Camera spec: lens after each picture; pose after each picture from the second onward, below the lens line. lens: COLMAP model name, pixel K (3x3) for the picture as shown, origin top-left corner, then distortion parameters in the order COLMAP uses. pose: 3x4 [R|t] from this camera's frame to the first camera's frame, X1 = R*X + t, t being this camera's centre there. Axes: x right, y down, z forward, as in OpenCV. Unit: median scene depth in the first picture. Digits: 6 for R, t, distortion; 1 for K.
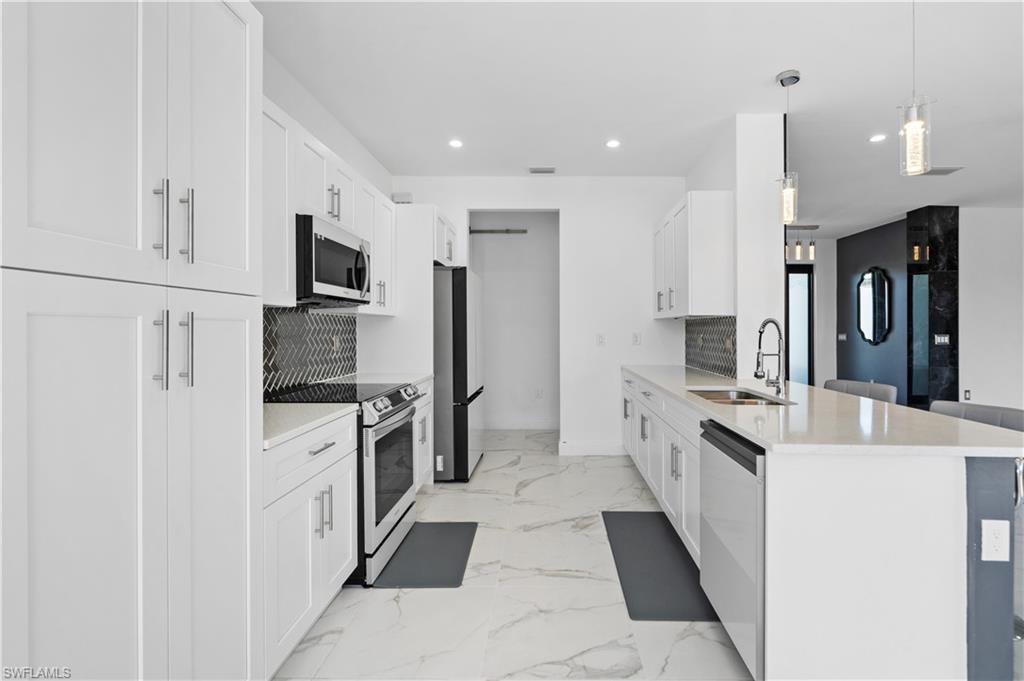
lens RADIAL K [[477.8, 0, 513.5], [0, 477.8, 324.4], [0, 0, 1]] dist [-0.004031, -0.000162]
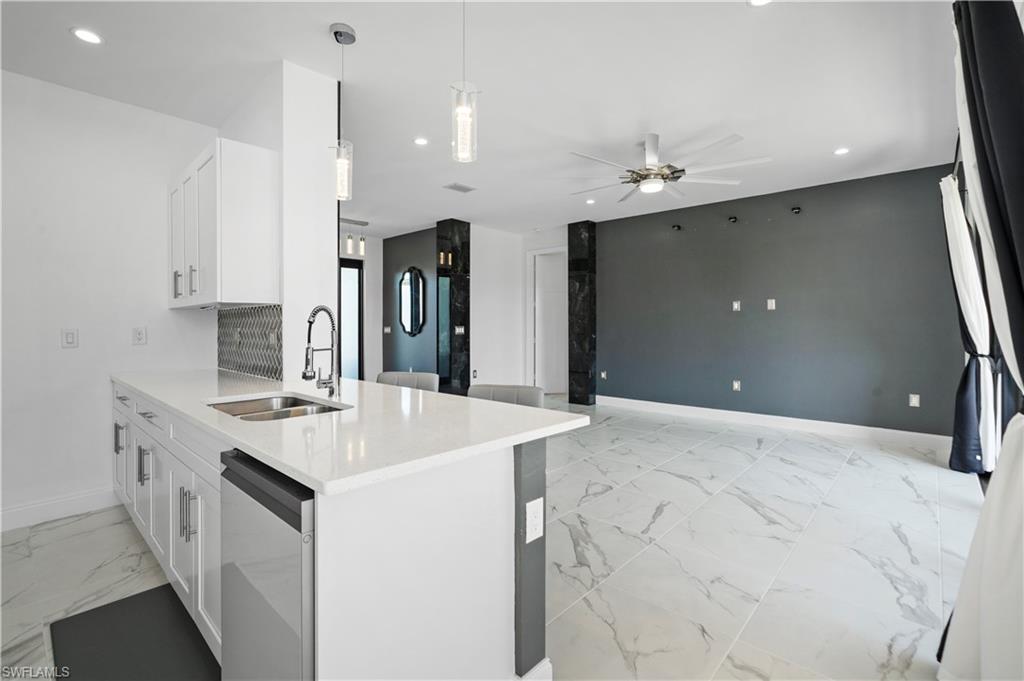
lens RADIAL K [[458.7, 0, 534.9], [0, 458.7, 322.6], [0, 0, 1]] dist [-0.002508, -0.000150]
pose [[0.600535, -0.001017, 0.799598, 0.080104], [-0.001995, 0.999994, 0.002770, 0.008760], [-0.799596, -0.003258, 0.600529, 0.146912]]
